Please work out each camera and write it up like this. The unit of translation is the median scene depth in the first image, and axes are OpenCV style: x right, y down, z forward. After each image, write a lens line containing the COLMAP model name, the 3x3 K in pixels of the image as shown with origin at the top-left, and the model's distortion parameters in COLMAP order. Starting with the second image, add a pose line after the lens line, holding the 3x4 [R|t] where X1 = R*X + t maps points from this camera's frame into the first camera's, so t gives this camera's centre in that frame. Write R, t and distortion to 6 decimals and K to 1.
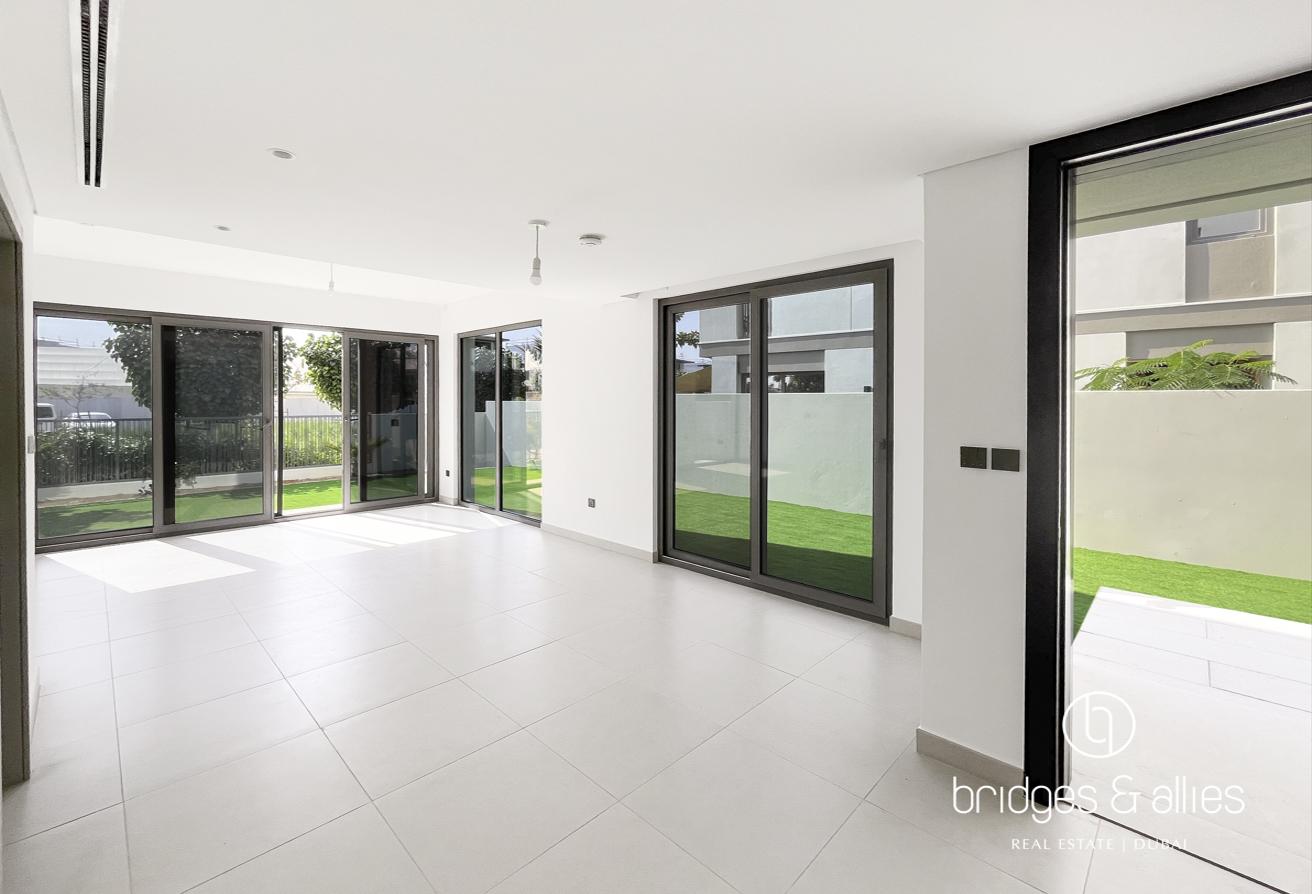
lens RADIAL K [[551.0, 0, 659.1], [0, 551.0, 413.8], [0, 0, 1]] dist [0.000162, 0.000035]
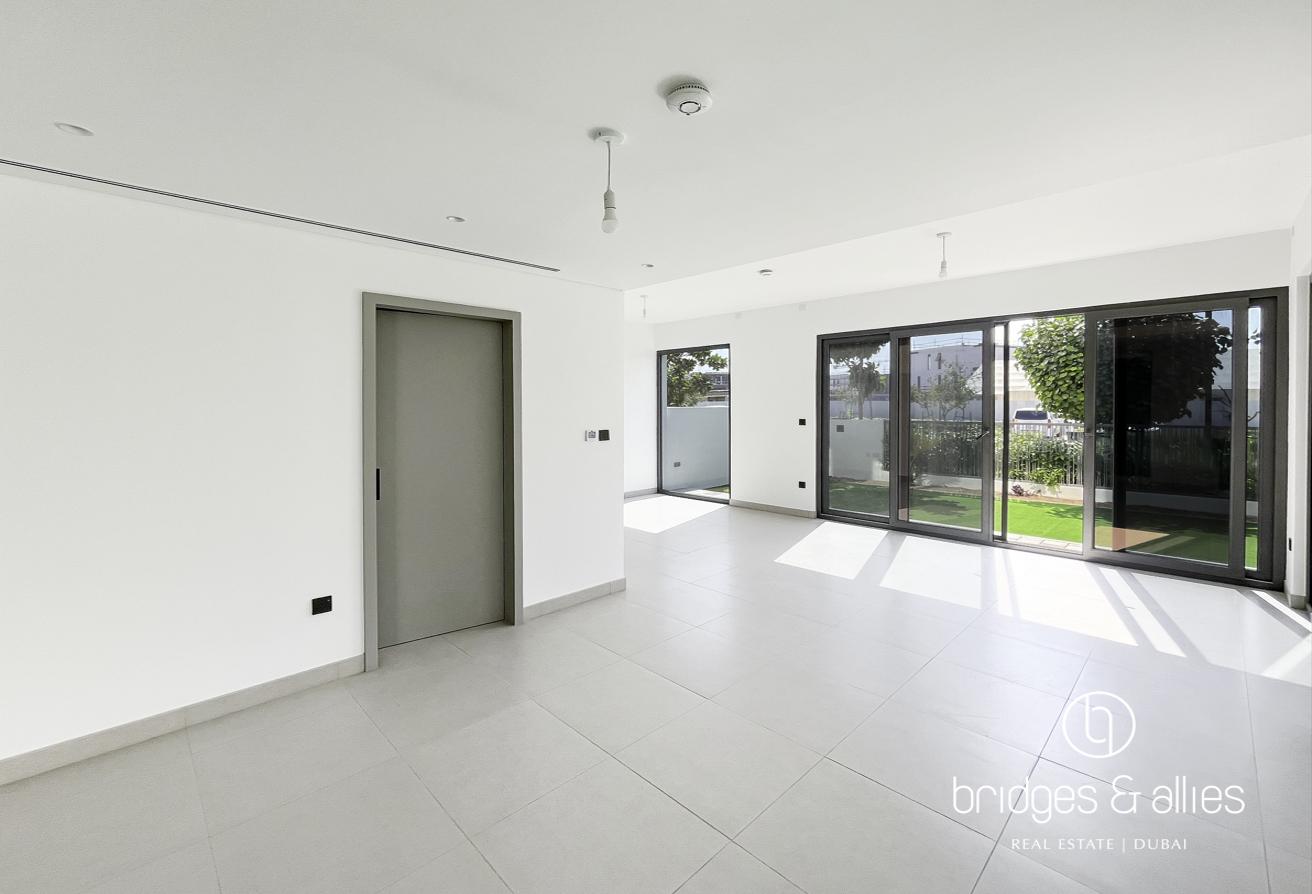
lens RADIAL K [[551.0, 0, 659.1], [0, 551.0, 413.8], [0, 0, 1]] dist [0.000162, 0.000035]
pose [[-0.024370, 0.010108, -0.999652, 0.186891], [-0.015981, 0.999817, 0.010499, -0.013222], [0.999575, 0.016231, -0.024204, 0.476391]]
